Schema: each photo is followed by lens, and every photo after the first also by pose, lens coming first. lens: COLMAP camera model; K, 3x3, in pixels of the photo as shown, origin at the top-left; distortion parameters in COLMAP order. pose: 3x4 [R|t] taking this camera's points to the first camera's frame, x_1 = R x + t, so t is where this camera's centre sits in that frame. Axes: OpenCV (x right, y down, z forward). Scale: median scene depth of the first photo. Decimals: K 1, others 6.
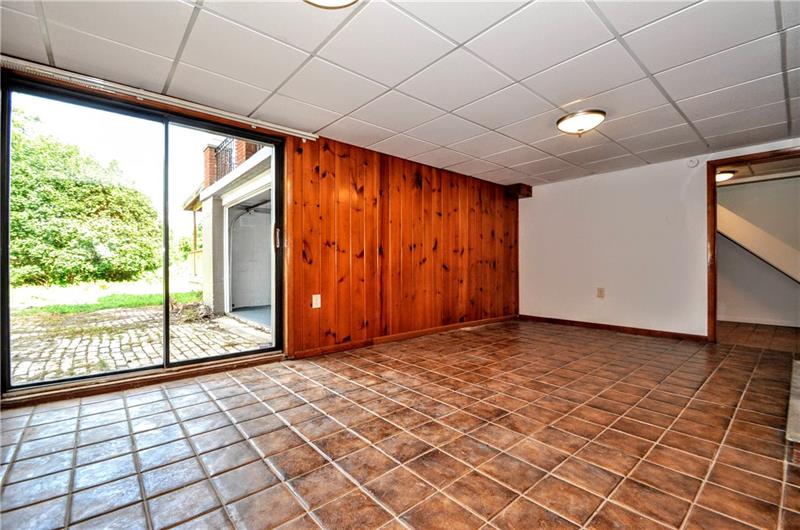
lens RADIAL K [[328.2, 0, 400.0], [0, 328.2, 265.0], [0, 0, 1]] dist [-0.013393, -0.000308]
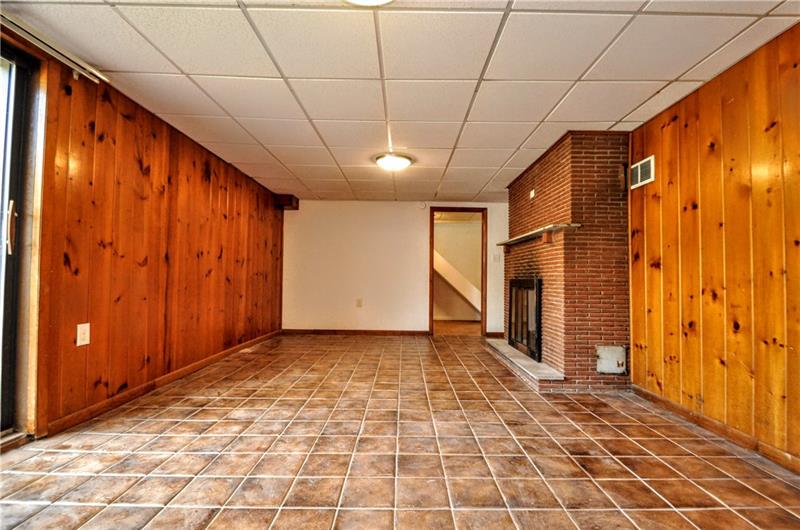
lens RADIAL K [[350.2, 0, 400.0], [0, 350.2, 265.0], [0, 0, 1]] dist [0.003391, -0.010443]
pose [[0.668583, 0.038606, 0.742635, -0.334998], [-0.013976, 0.999127, -0.039358, -0.003666], [-0.743506, 0.015935, 0.668539, 0.100398]]
